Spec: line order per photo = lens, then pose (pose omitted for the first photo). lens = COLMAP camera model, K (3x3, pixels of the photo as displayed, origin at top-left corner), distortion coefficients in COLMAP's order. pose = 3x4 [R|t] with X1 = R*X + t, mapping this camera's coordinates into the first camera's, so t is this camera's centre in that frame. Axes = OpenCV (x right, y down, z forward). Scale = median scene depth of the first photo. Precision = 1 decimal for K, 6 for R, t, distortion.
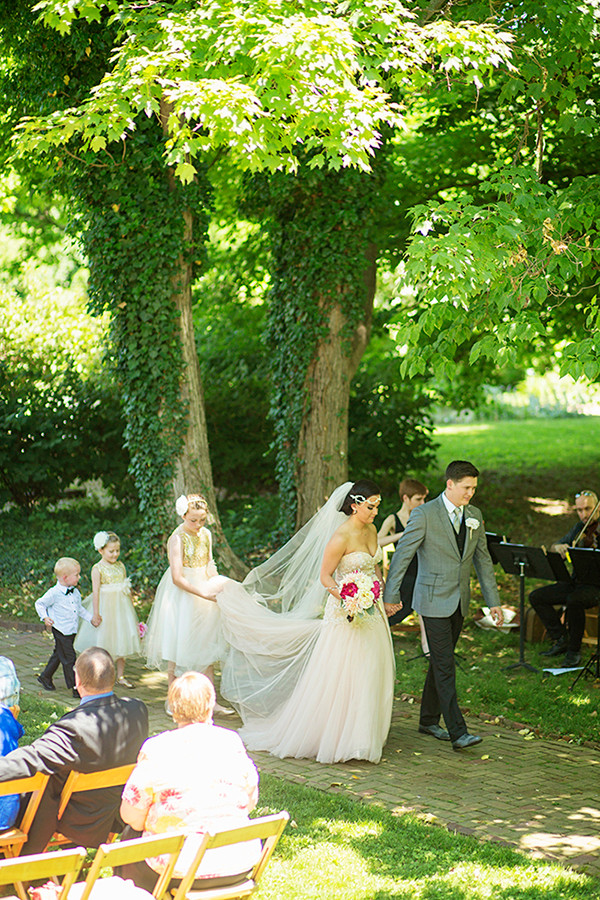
lens RADIAL K [[2151.0, 0, 298.9], [0, 2151.0, 449.6], [0, 0, 1]] dist [-0.018950, 0.000000]
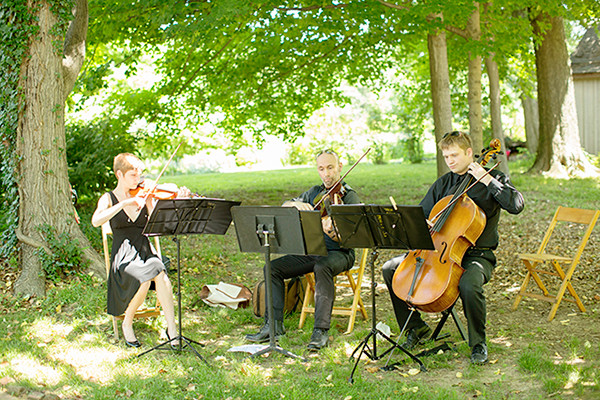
lens RADIAL K [[857.8, 0, 300.2], [0, 857.8, 197.9], [0, 0, 1]] dist [-0.110233, 0.000000]
pose [[0.966840, -0.066026, 0.246701, 0.029689], [0.069212, 0.997593, -0.004257, 0.036082], [-0.245826, 0.021191, 0.969082, 0.574691]]
